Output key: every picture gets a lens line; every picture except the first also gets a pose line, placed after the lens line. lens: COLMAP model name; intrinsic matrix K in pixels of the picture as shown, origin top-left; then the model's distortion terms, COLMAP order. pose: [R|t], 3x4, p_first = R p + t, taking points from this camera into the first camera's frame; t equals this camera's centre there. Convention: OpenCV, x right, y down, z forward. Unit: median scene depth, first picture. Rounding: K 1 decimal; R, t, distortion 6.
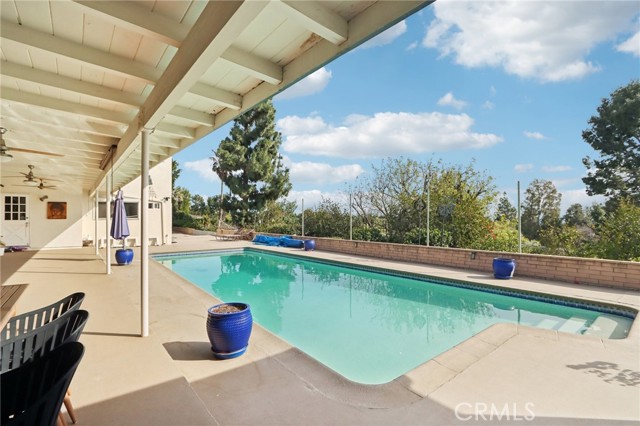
lens RADIAL K [[295.9, 0, 317.6], [0, 295.9, 219.4], [0, 0, 1]] dist [-0.019857, 0.000021]
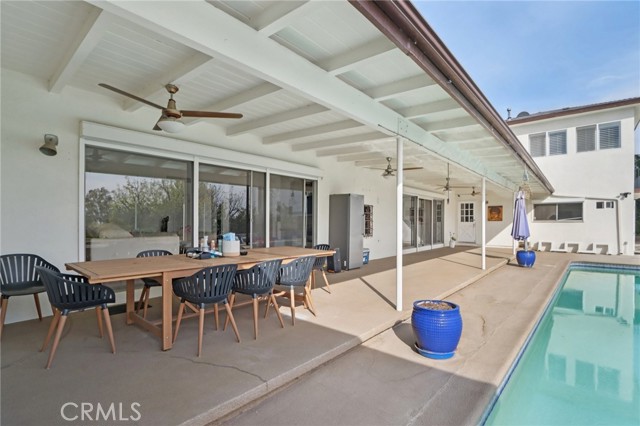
lens RADIAL K [[297.9, 0, 315.9], [0, 297.9, 221.2], [0, 0, 1]] dist [-0.017829, -0.000004]
pose [[0.153926, -0.004768, -0.988071, 0.155701], [-0.008863, 0.999941, -0.006206, 0.013973], [0.988043, 0.009713, 0.153875, 0.134136]]
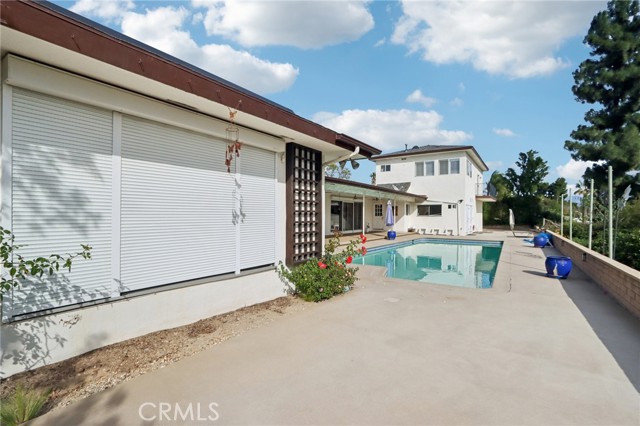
lens RADIAL K [[297.9, 0, 315.9], [0, 297.9, 221.2], [0, 0, 1]] dist [-0.017829, -0.000004]
pose [[0.283549, 0.019018, -0.958769, 0.832428], [-0.011719, 0.999797, 0.016366, 0.009740], [0.958886, 0.006595, 0.283714, -0.011136]]
